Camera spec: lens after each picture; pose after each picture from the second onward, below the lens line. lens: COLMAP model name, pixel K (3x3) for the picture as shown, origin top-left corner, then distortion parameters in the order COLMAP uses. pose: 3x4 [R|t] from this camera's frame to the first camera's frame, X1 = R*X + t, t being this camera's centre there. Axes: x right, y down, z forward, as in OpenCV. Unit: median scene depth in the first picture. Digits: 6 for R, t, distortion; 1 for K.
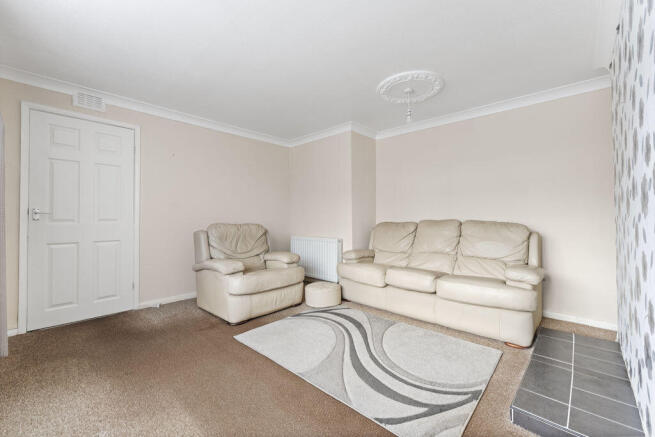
lens RADIAL K [[260.0, 0, 328.4], [0, 260.0, 218.2], [0, 0, 1]] dist [-0.000900, -0.000098]
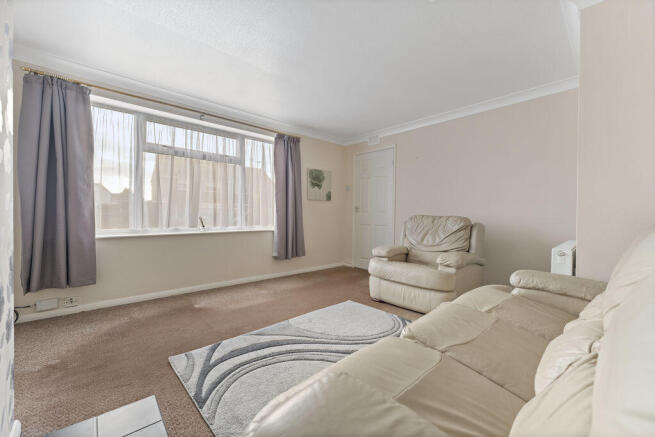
lens RADIAL K [[260.0, 0, 328.4], [0, 260.0, 218.2], [0, 0, 1]] dist [-0.000900, -0.000098]
pose [[-0.062954, 0.016699, -0.997877, 0.861200], [-0.003271, 0.999851, 0.016939, 0.023101], [0.998011, 0.004330, -0.062890, 0.905736]]
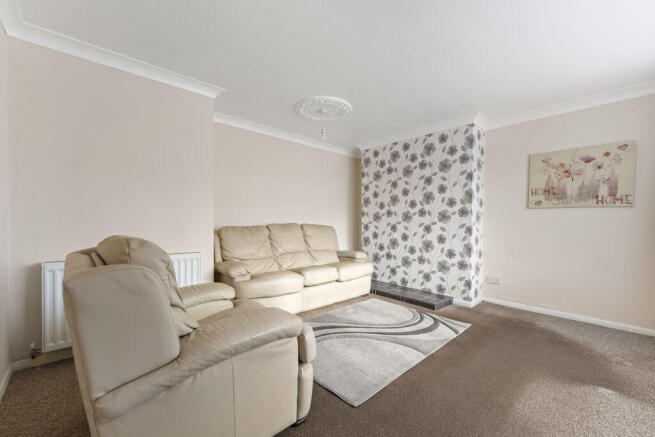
lens RADIAL K [[267.6, 0, 327.5], [0, 267.6, 218.5], [0, 0, 1]] dist [-0.000039, -0.000043]
pose [[0.085345, 0.014864, 0.996241, -0.967056], [-0.016336, 0.999775, -0.013517, -0.005238], [-0.996217, -0.015121, 0.085569, 0.945109]]
